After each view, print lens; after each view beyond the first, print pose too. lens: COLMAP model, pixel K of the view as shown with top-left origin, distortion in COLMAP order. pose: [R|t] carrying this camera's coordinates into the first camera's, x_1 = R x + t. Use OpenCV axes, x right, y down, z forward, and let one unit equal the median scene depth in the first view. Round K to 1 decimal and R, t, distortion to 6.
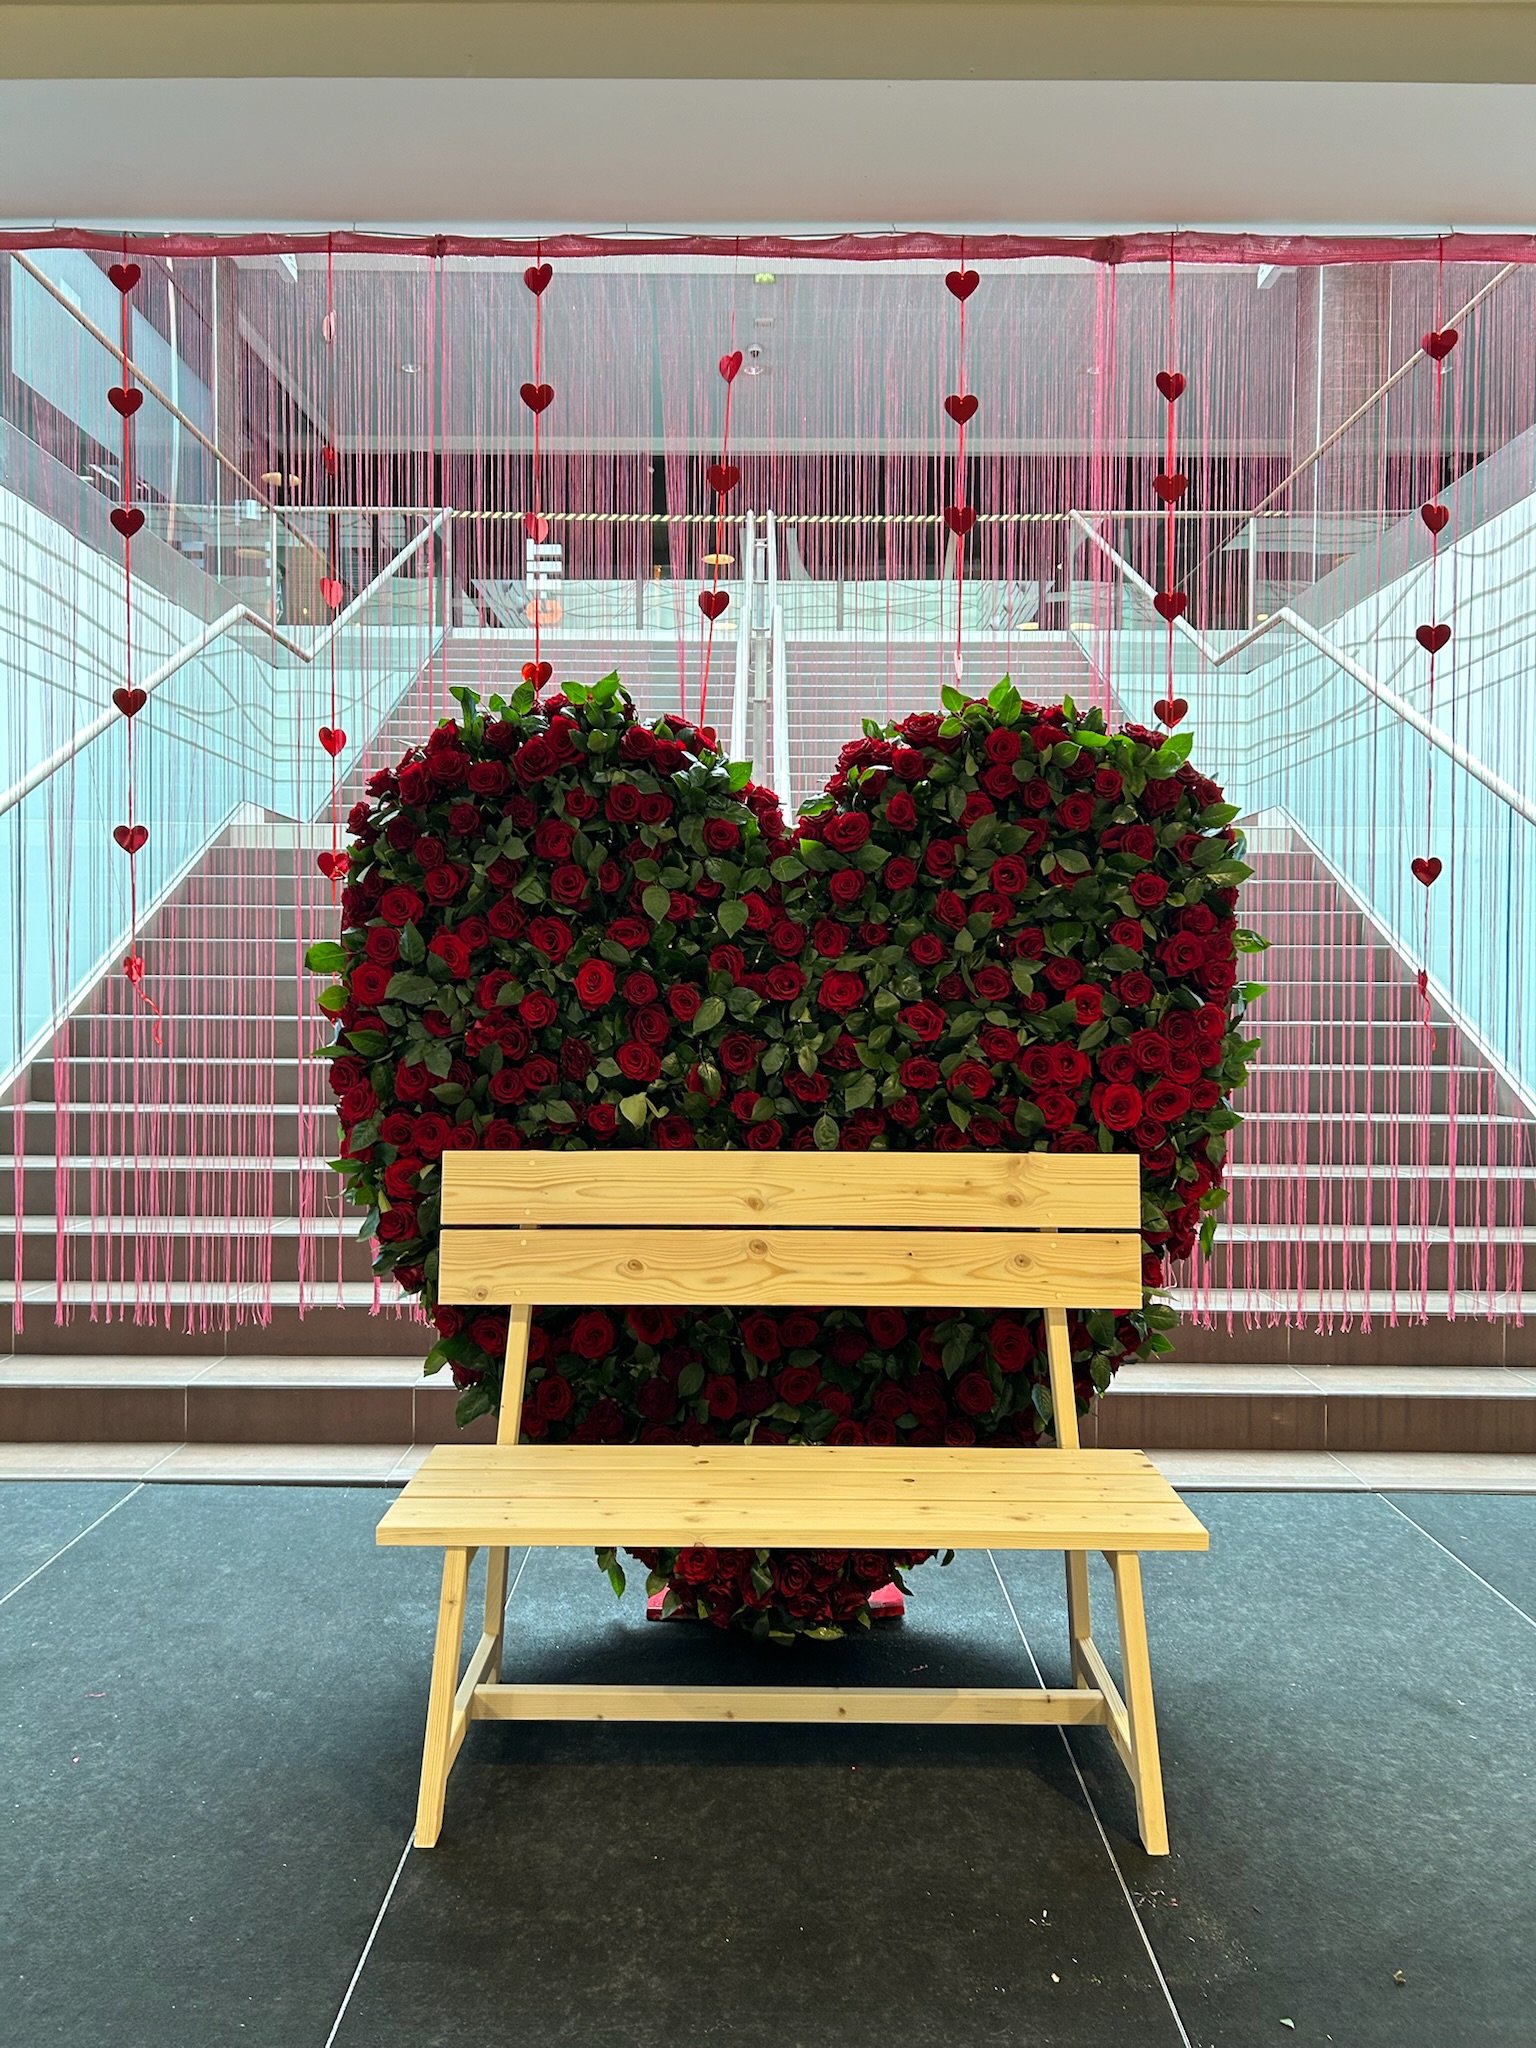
lens RADIAL K [[1419.7, 0, 768.0], [0, 1419.7, 1024.0], [0, 0, 1]] dist [0.012919, -0.001654]
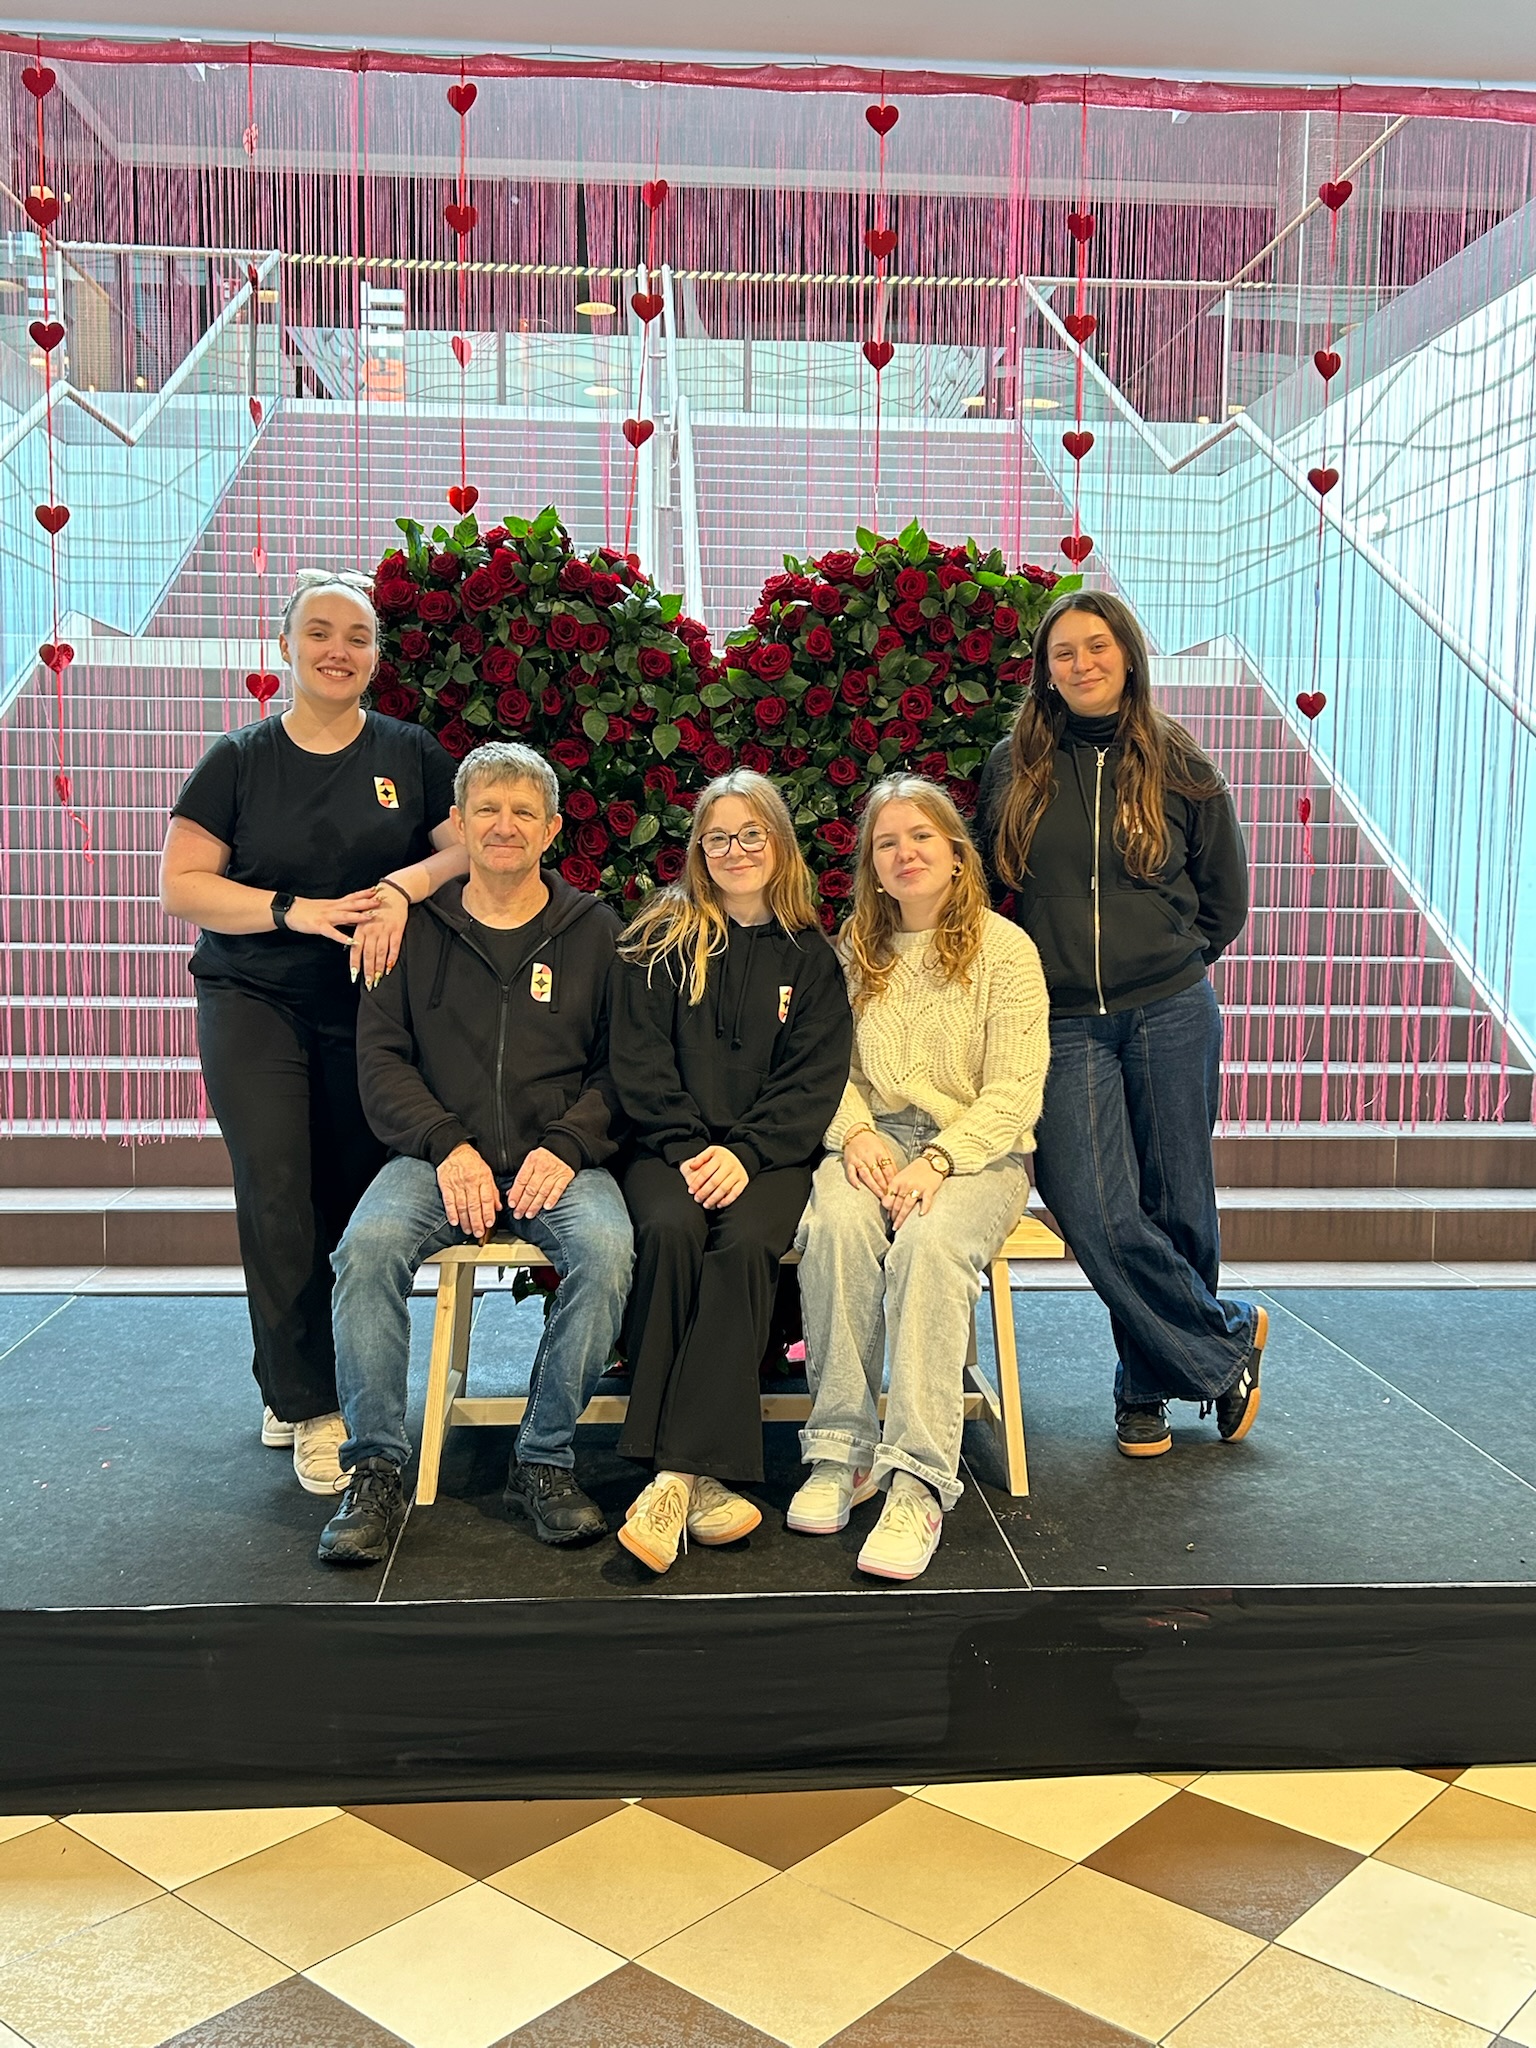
lens RADIAL K [[1828.1, 0, 768.0], [0, 1828.1, 1024.0], [0, 0, 1]] dist [0.057491, -0.094245]
pose [[0.997789, -0.000773, 0.066452, -0.039322], [-0.003651, 0.997784, 0.066432, 0.048112], [-0.066356, -0.066528, 0.995576, -0.415287]]
